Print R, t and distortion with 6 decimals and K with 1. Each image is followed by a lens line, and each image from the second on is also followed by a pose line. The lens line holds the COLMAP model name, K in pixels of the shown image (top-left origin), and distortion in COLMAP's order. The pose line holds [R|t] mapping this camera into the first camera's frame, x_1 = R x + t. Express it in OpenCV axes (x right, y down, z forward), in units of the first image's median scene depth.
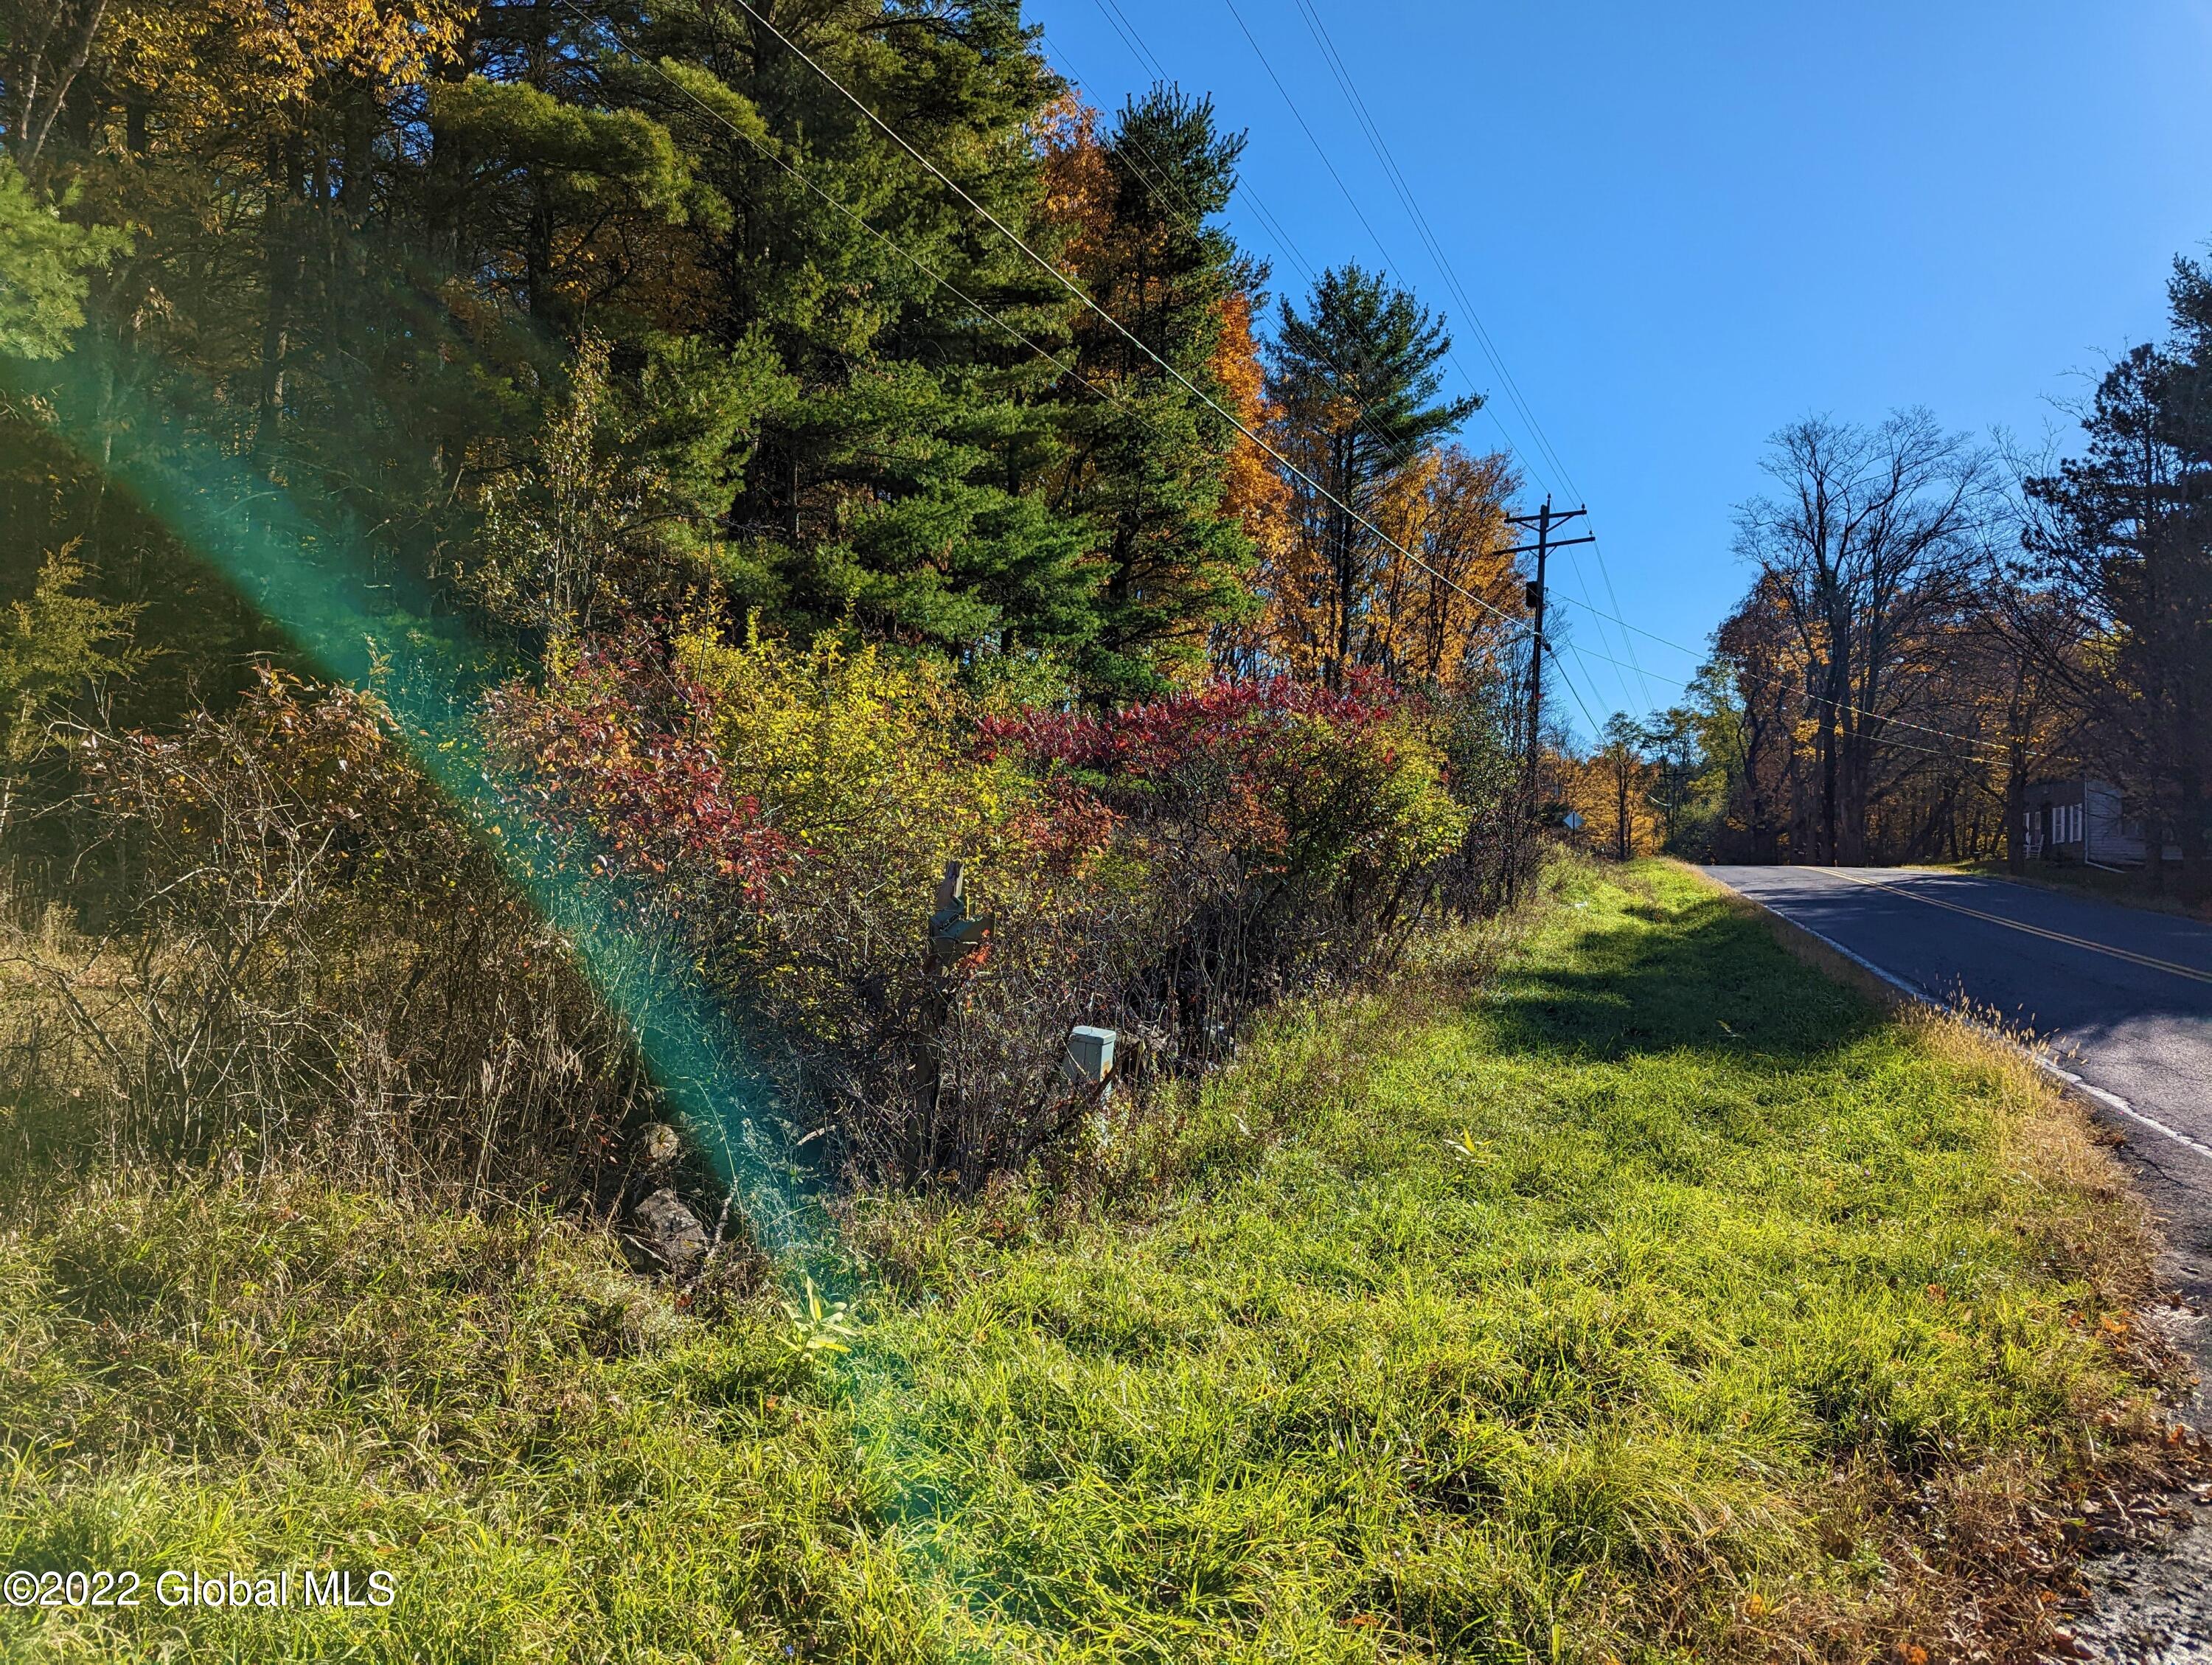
lens RADIAL K [[1542.1, 0, 1106.0], [0, 1542.1, 832.5], [0, 0, 1]] dist [-0.001972, -0.001162]
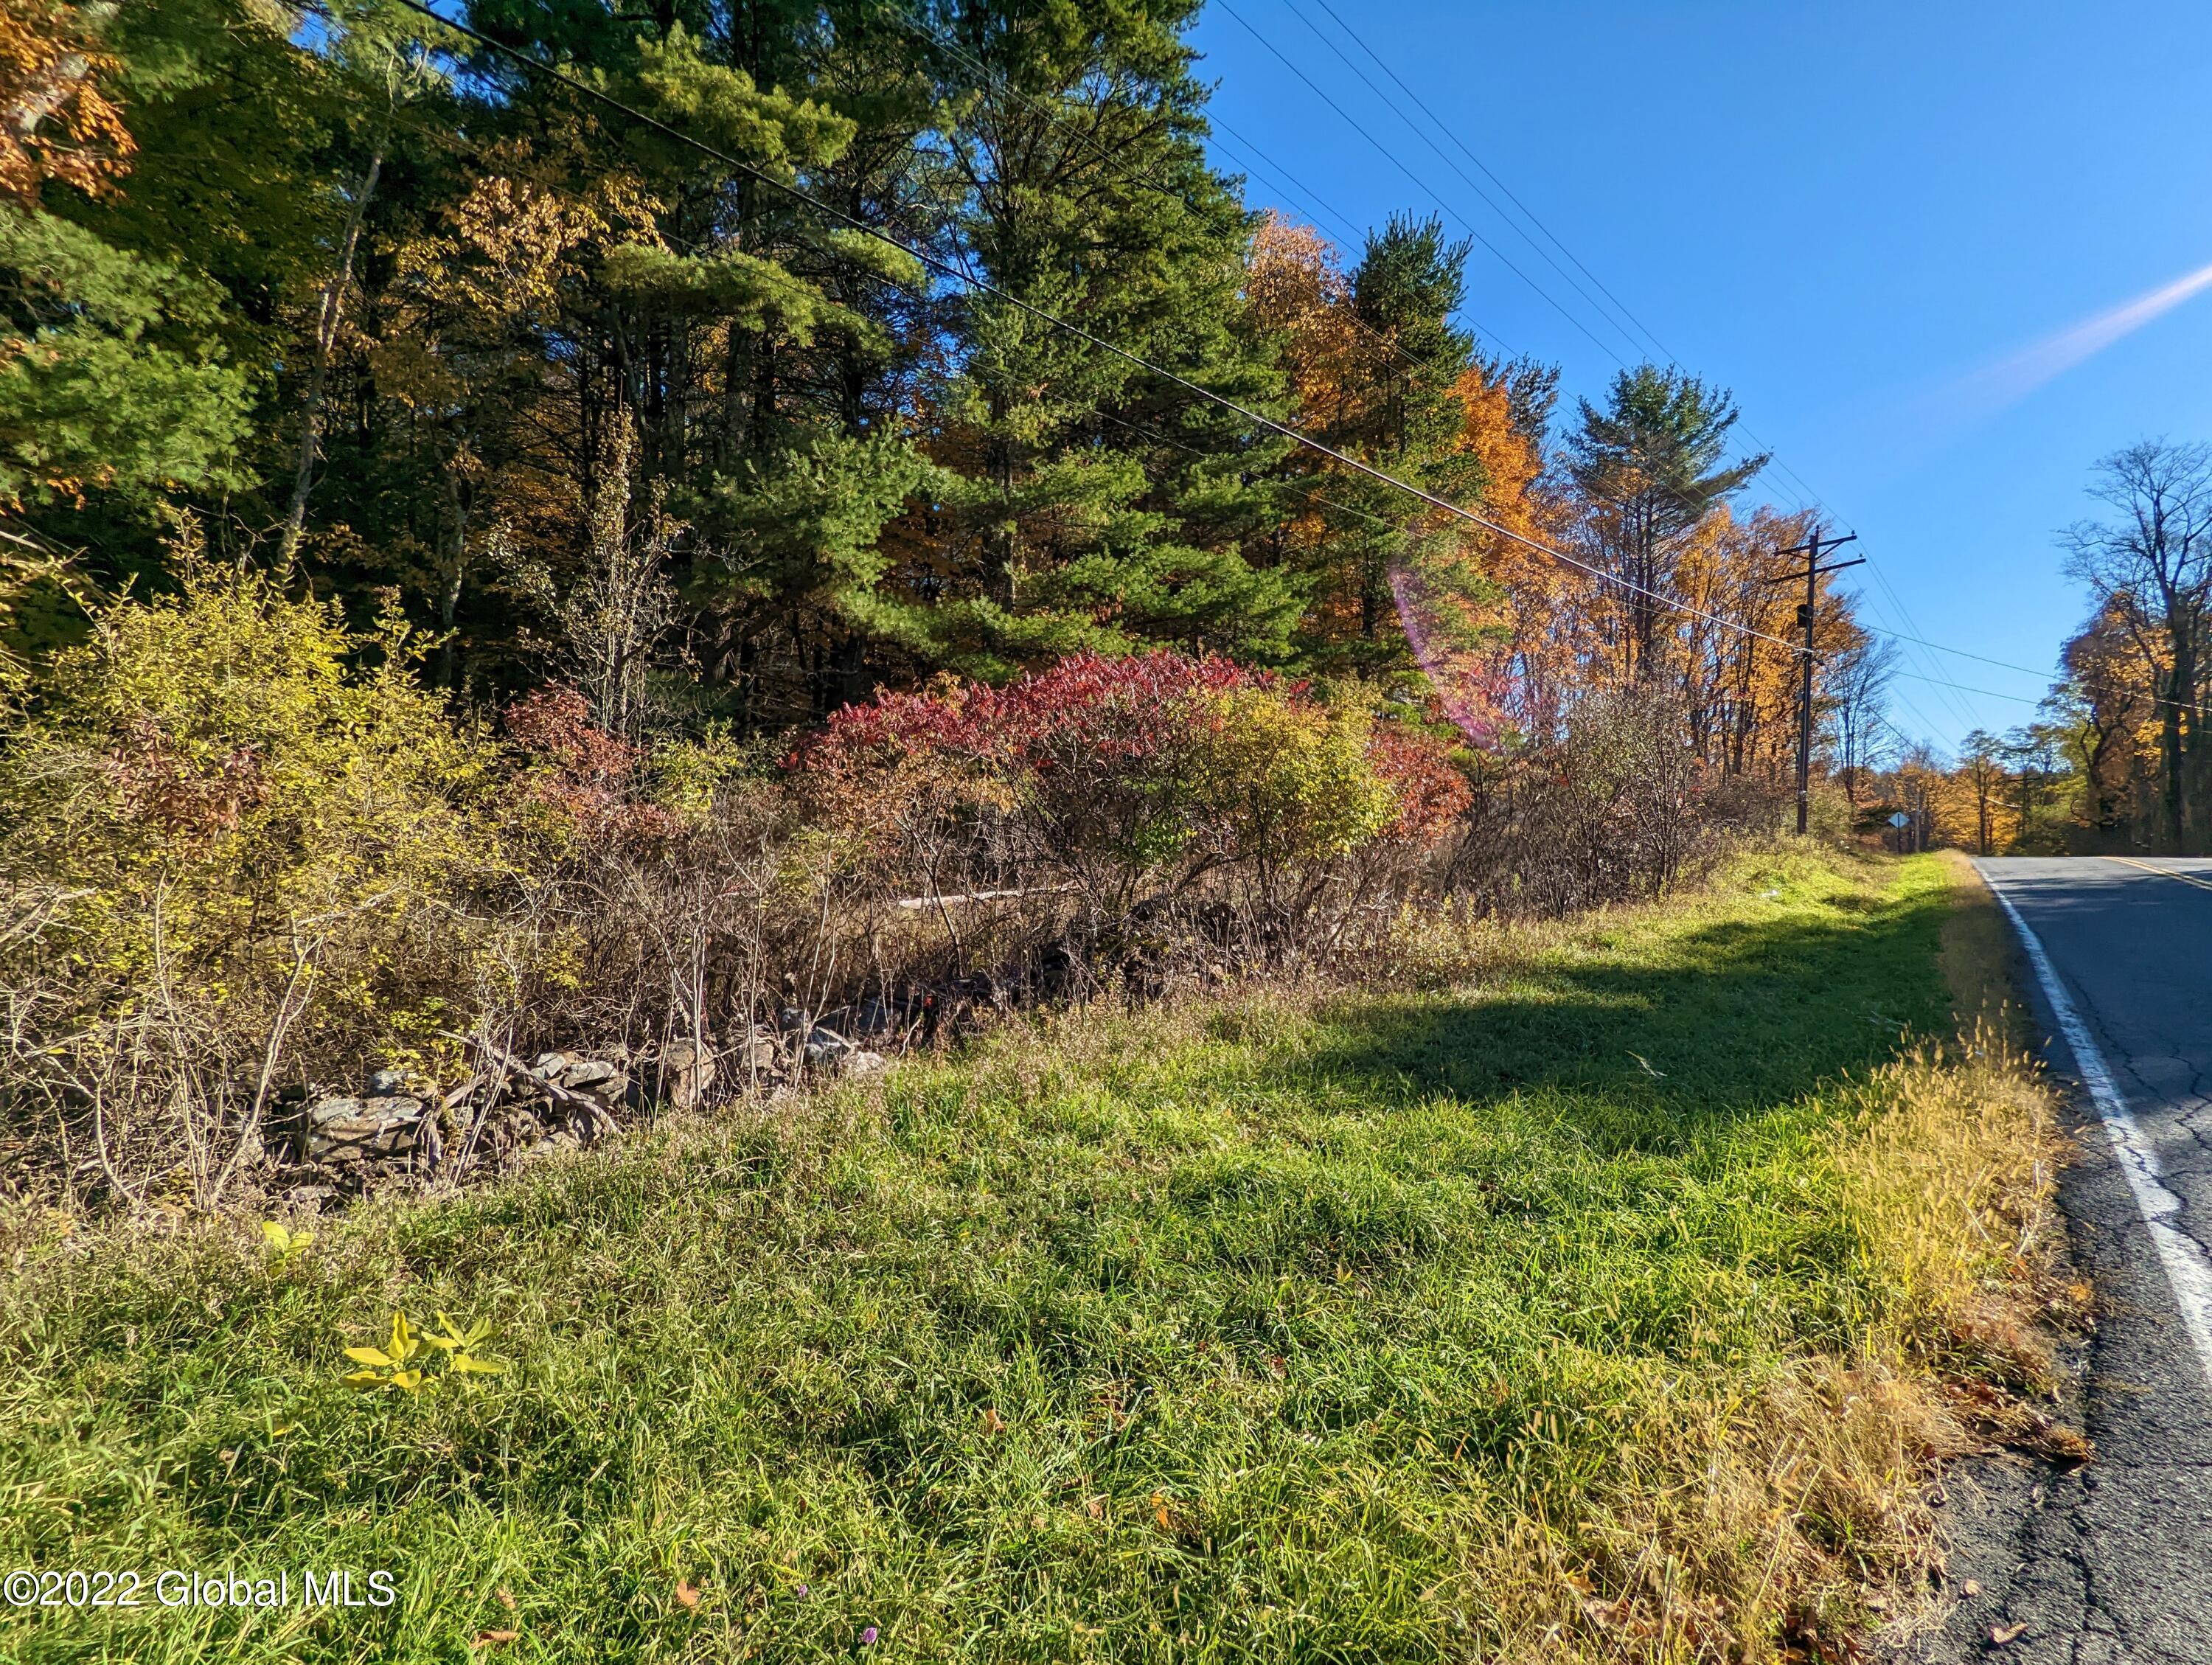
lens RADIAL K [[1042.7, 0, 1106.0], [0, 1042.7, 832.5], [0, 0, 1]] dist [-0.023565, 0.000068]
pose [[0.922718, -0.014202, -0.385214, 0.074305], [0.011202, 0.999887, -0.010031, 0.003659], [0.385313, 0.004940, 0.922773, 0.089473]]
